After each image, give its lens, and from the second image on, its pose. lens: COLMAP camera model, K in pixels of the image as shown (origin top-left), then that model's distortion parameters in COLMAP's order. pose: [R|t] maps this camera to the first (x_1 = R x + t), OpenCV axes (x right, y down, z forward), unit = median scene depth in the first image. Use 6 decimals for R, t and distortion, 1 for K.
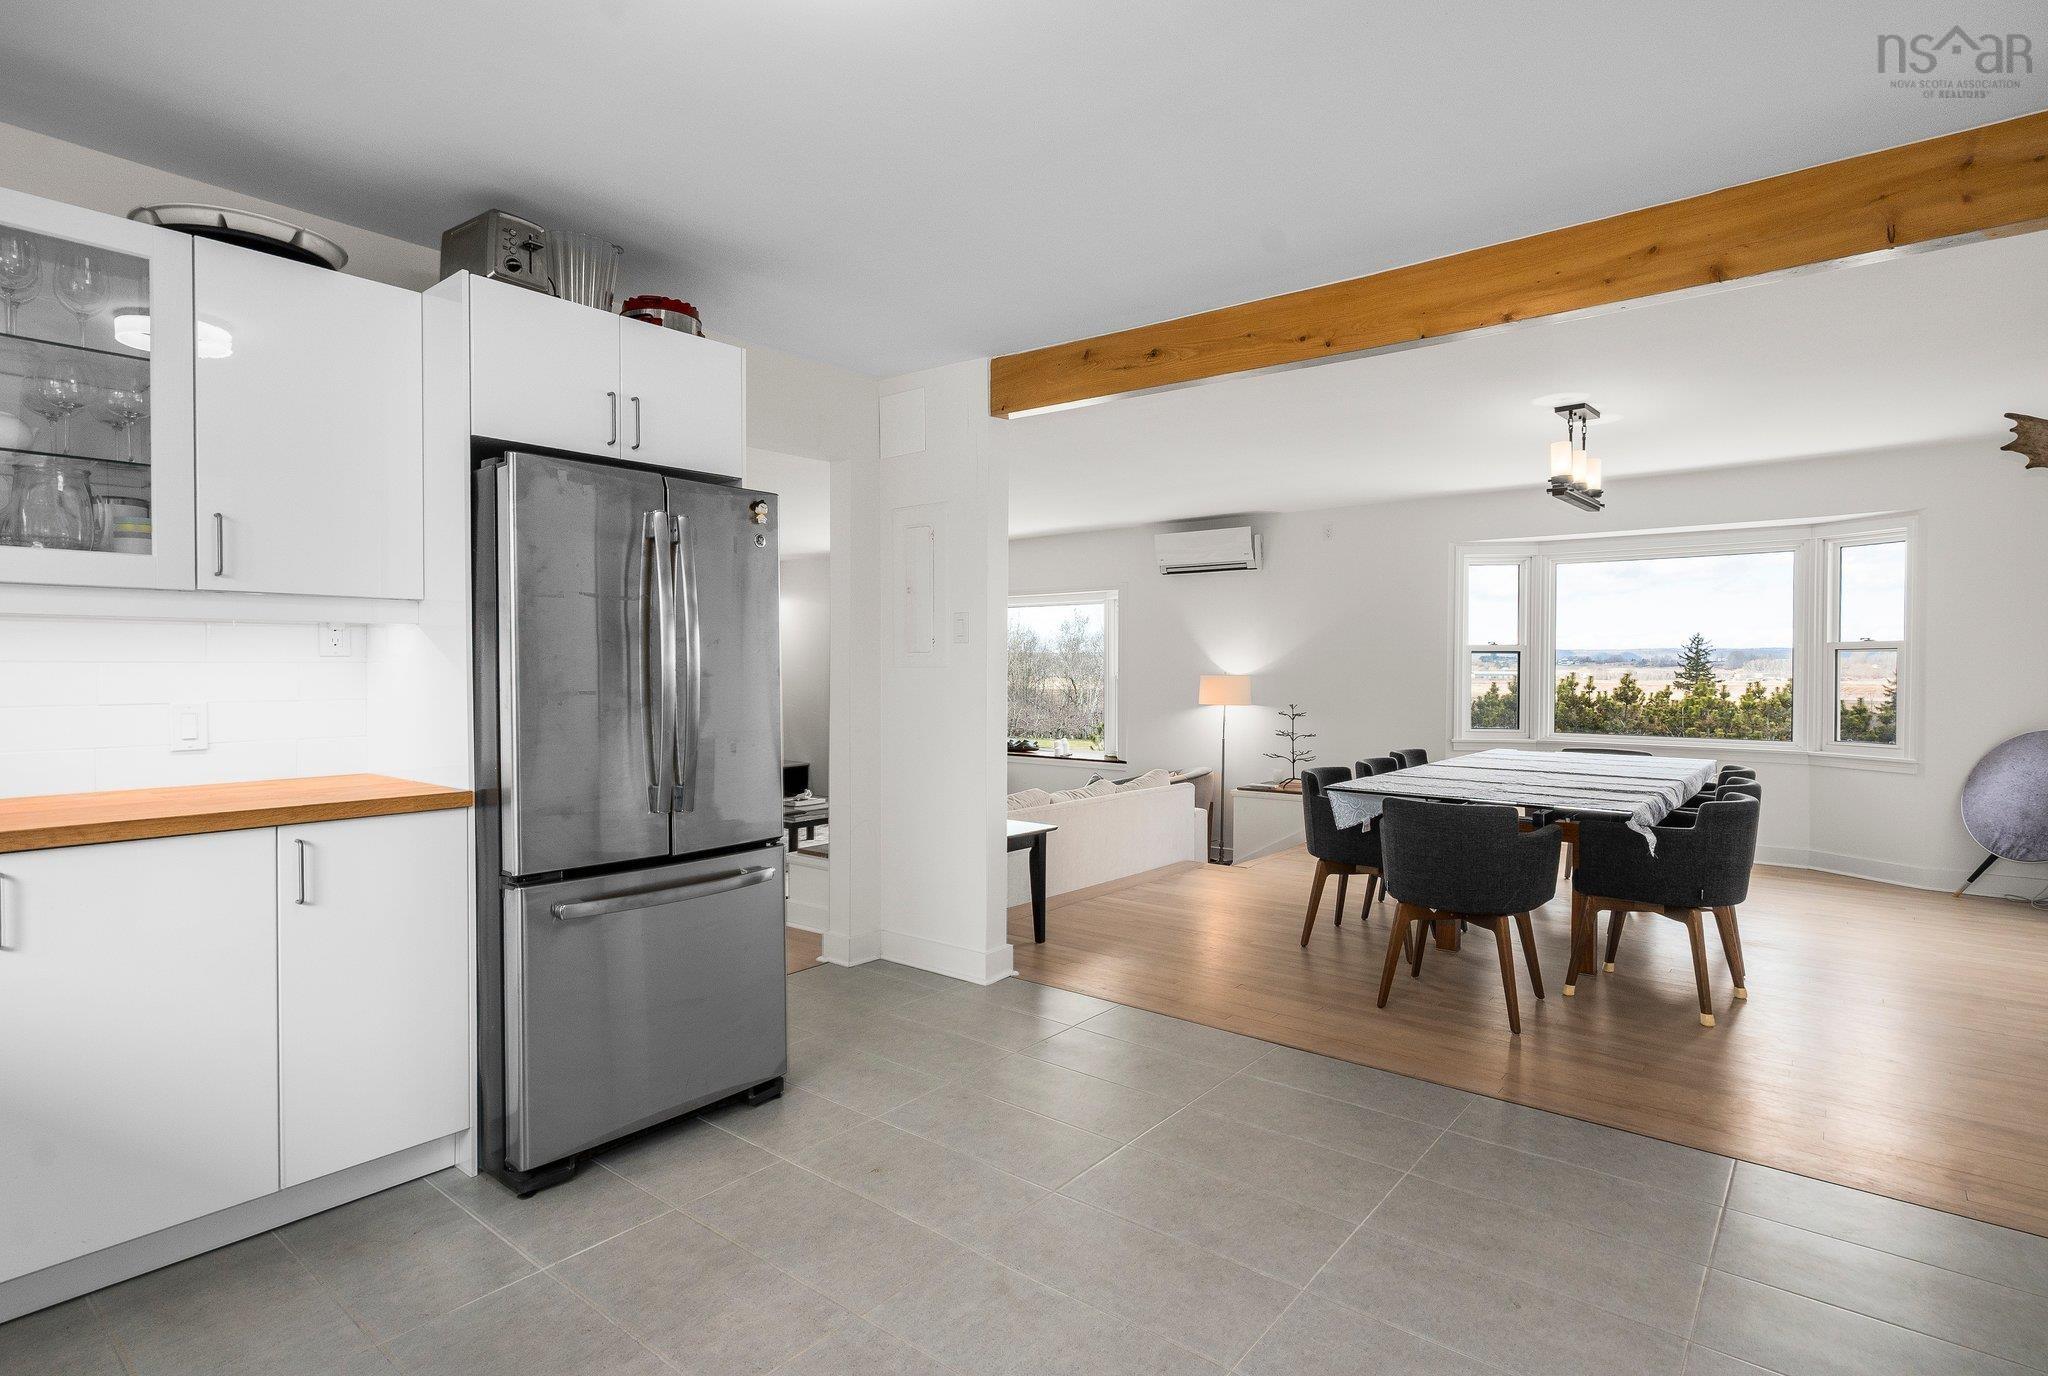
lens RADIAL K [[1040.5, 0, 1011.6], [0, 1040.5, 678.3], [0, 0, 1]] dist [-0.001063, 0.000132]
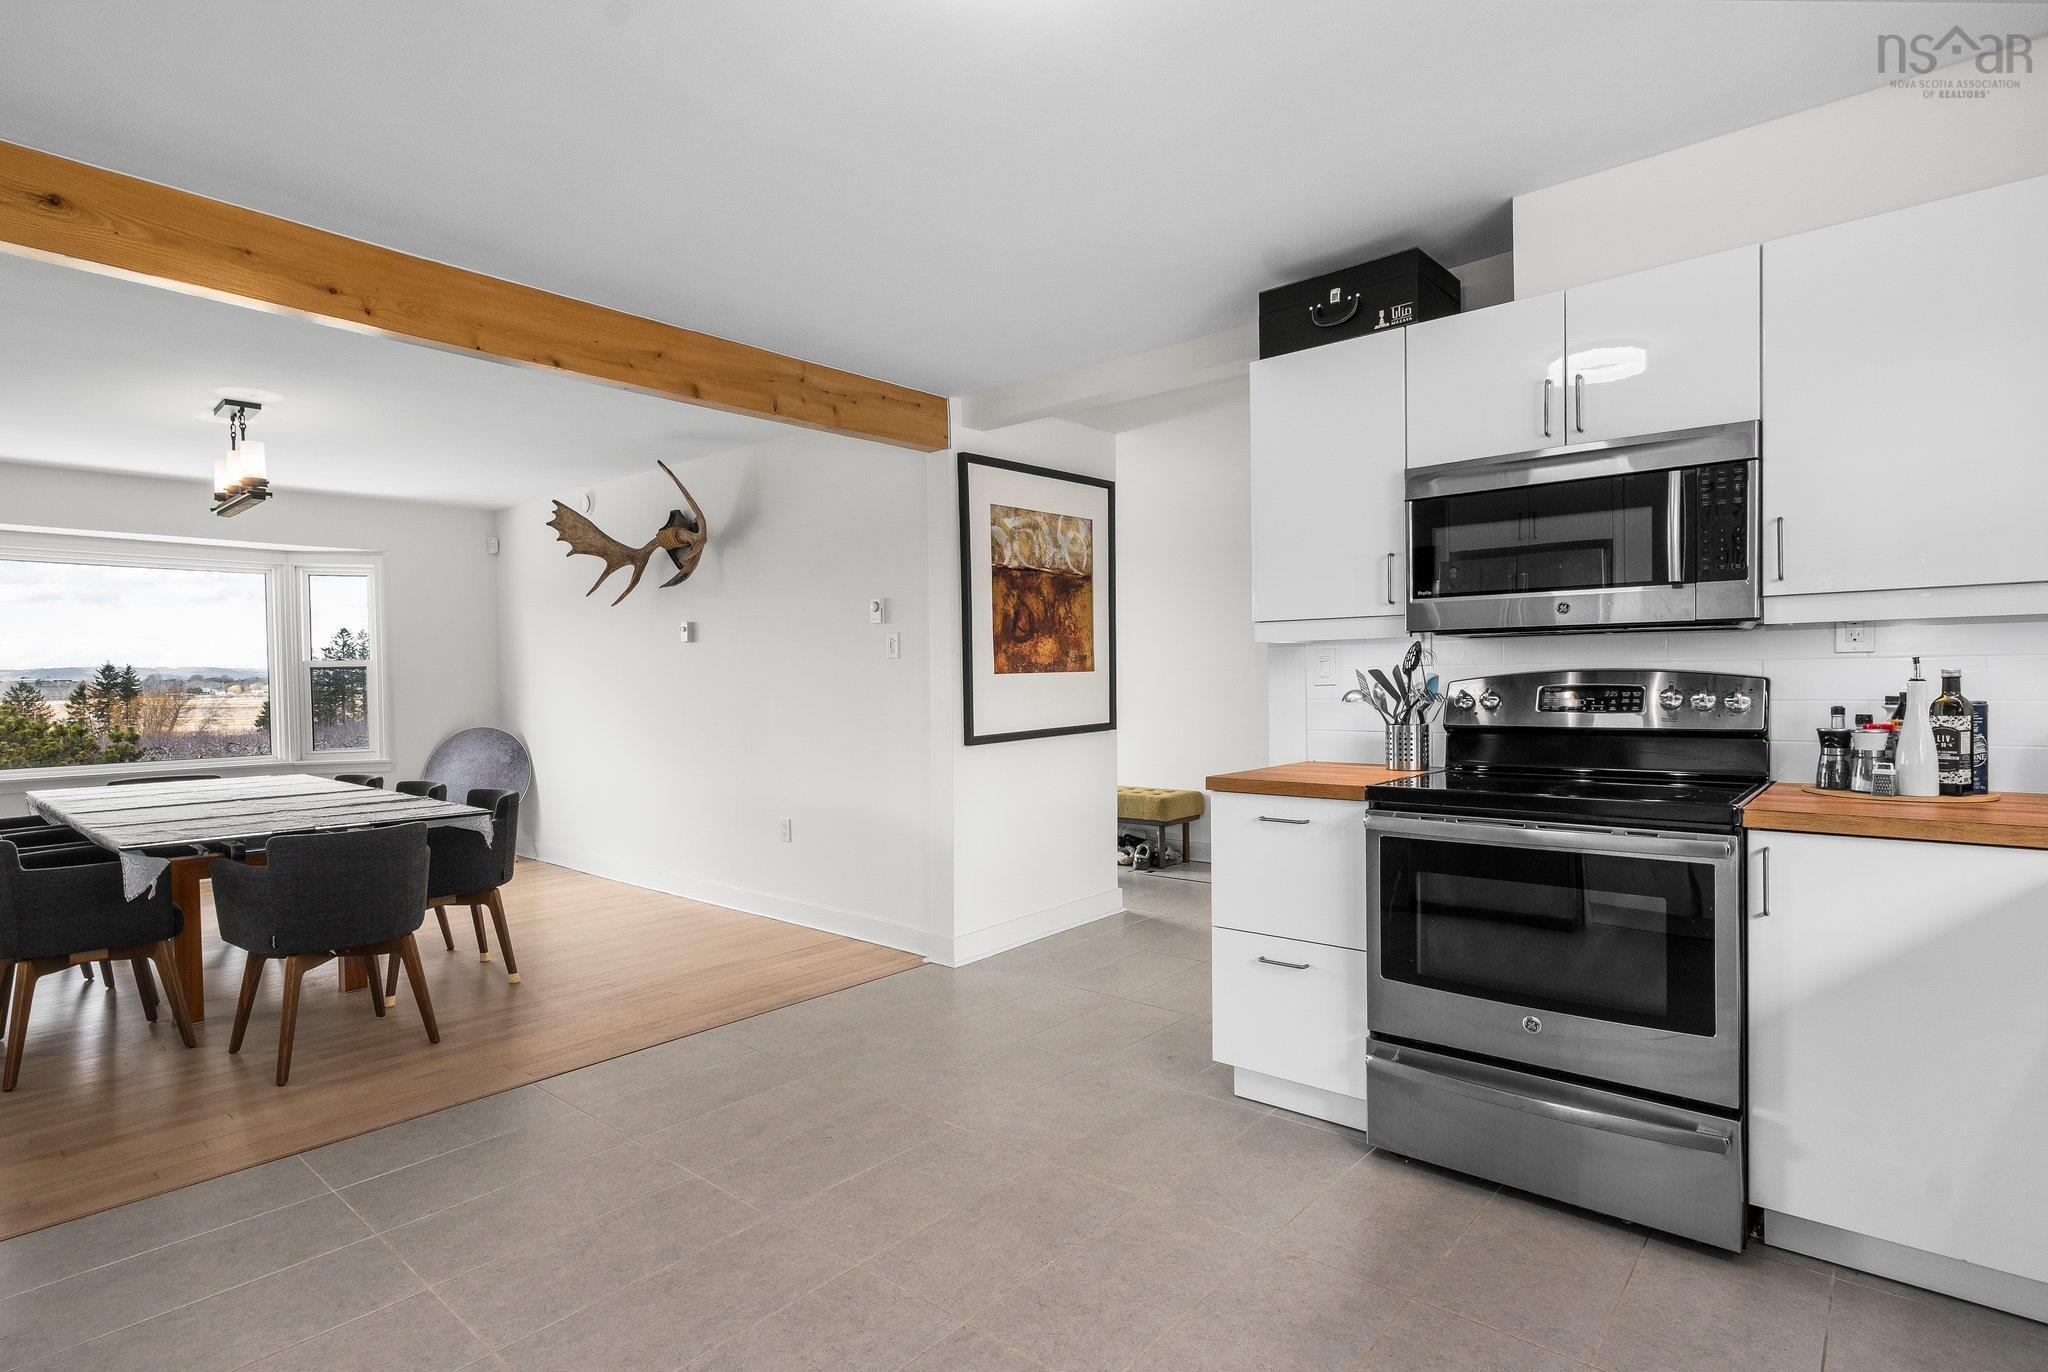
lens RADIAL K [[1040.5, 0, 1010.4], [0, 1040.5, 703.6], [0, 0, 1]] dist [-0.001063, 0.000132]
pose [[0.031655, -0.028881, 0.999082, -0.489377], [0.024300, 0.999309, 0.028118, -0.004689], [-0.999203, 0.023387, 0.032335, 0.389435]]
